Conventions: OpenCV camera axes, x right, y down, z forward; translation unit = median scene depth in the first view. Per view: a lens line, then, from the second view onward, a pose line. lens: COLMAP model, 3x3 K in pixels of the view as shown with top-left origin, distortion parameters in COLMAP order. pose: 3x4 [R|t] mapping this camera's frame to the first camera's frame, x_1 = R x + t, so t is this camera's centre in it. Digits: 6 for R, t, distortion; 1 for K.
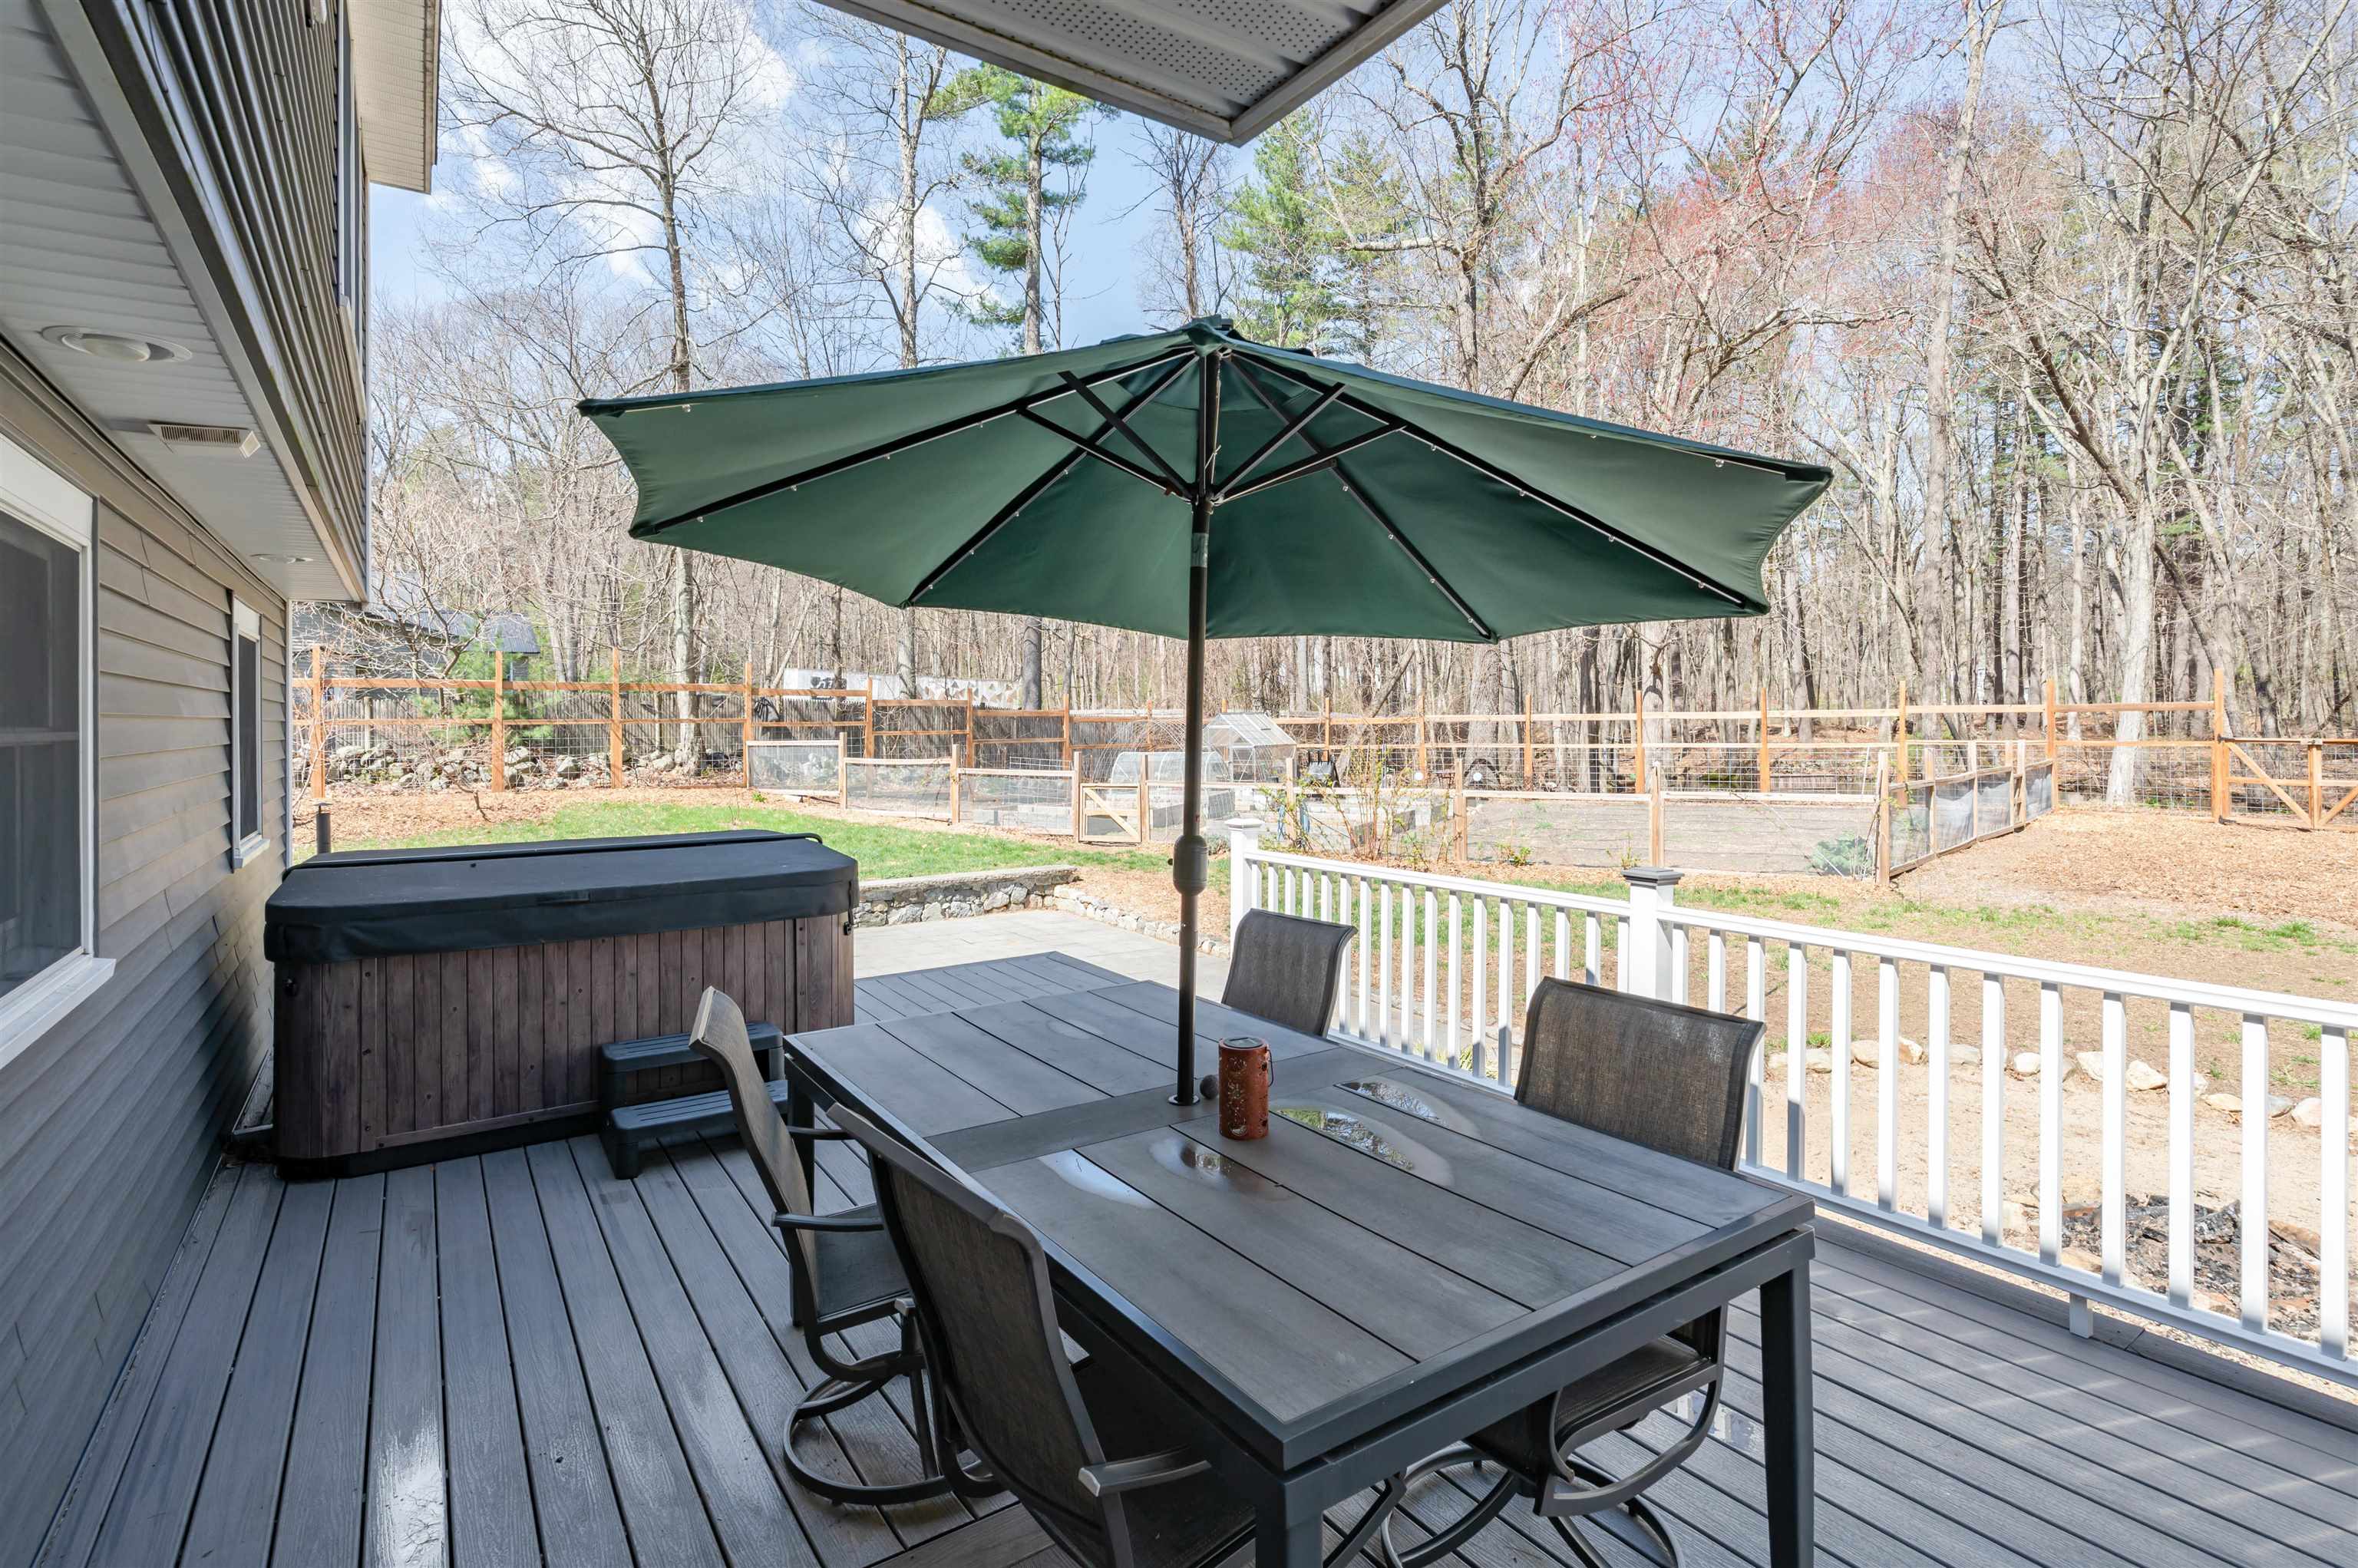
lens RADIAL K [[1129.8, 0, 1210.1], [0, 1129.8, 742.8], [0, 0, 1]] dist [0.002203, 0.000029]
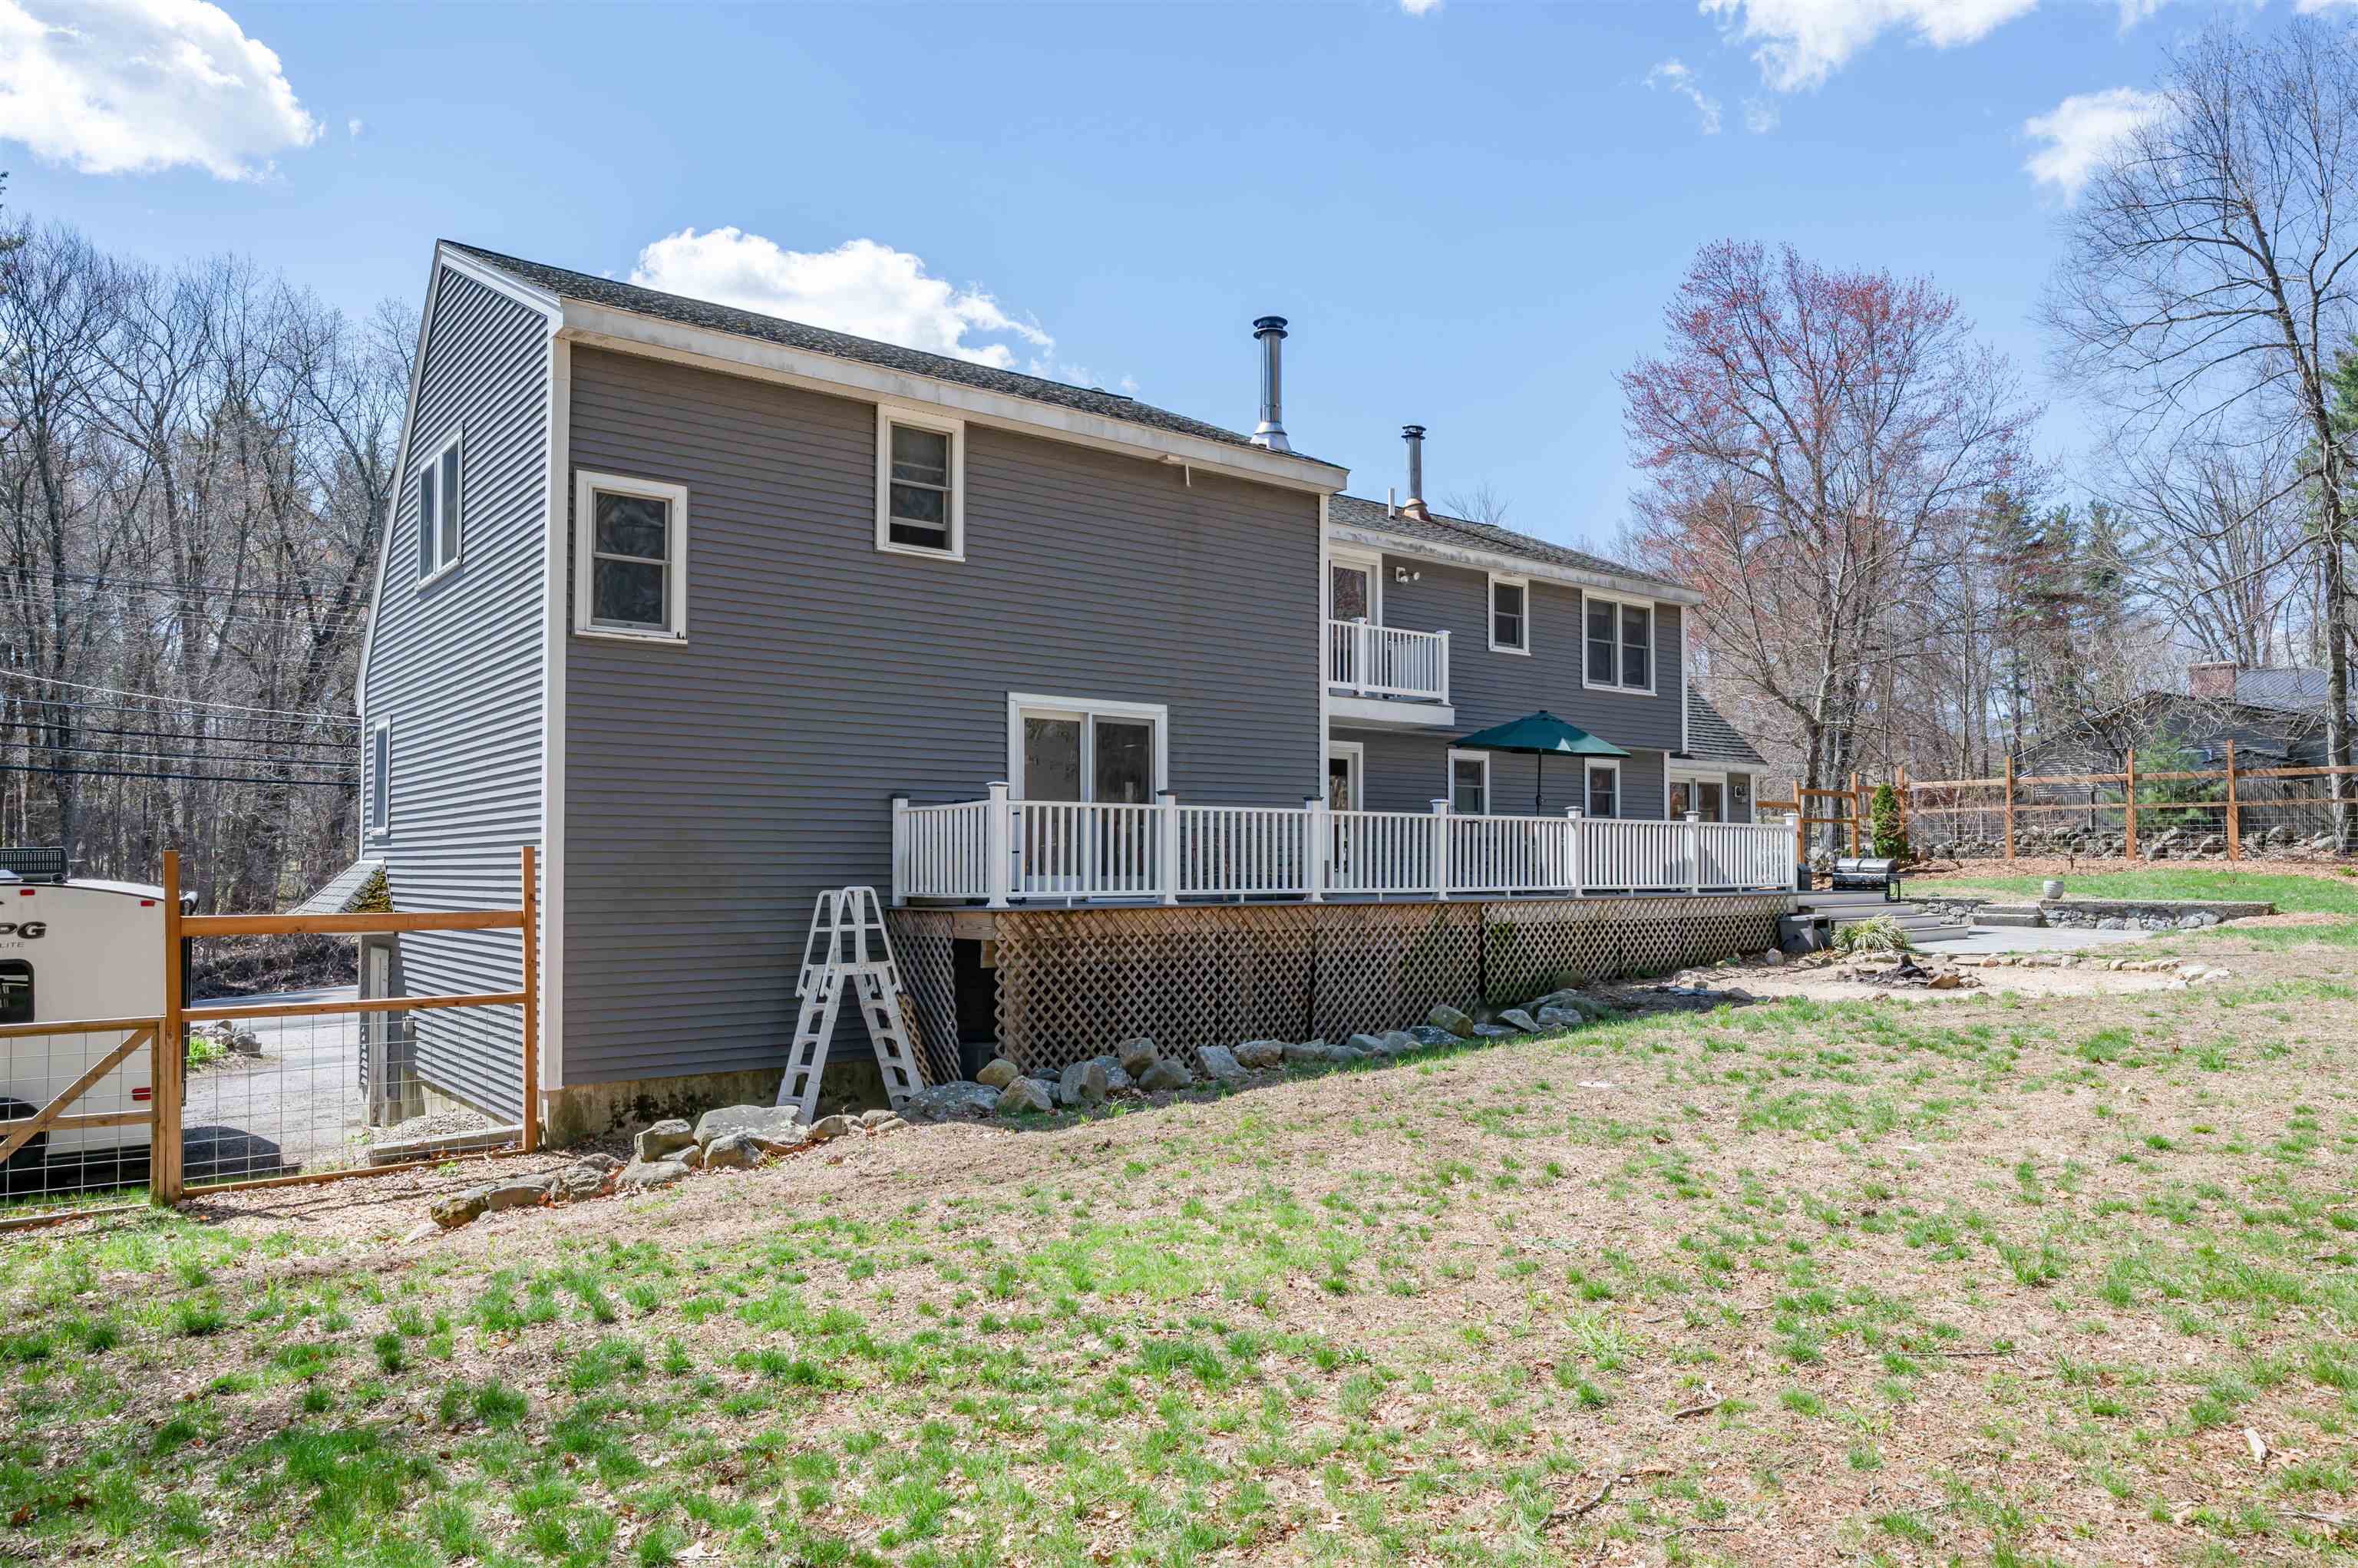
lens RADIAL K [[1500.3, 0, 1177.2], [0, 1500.3, 771.8], [0, 0, 1]] dist [0.006073, -0.000548]
pose [[0.055318, -0.061771, -0.996556, 1.517291], [-0.005136, 0.998054, -0.062149, 0.080381], [0.998456, 0.008556, 0.054894, -0.280287]]
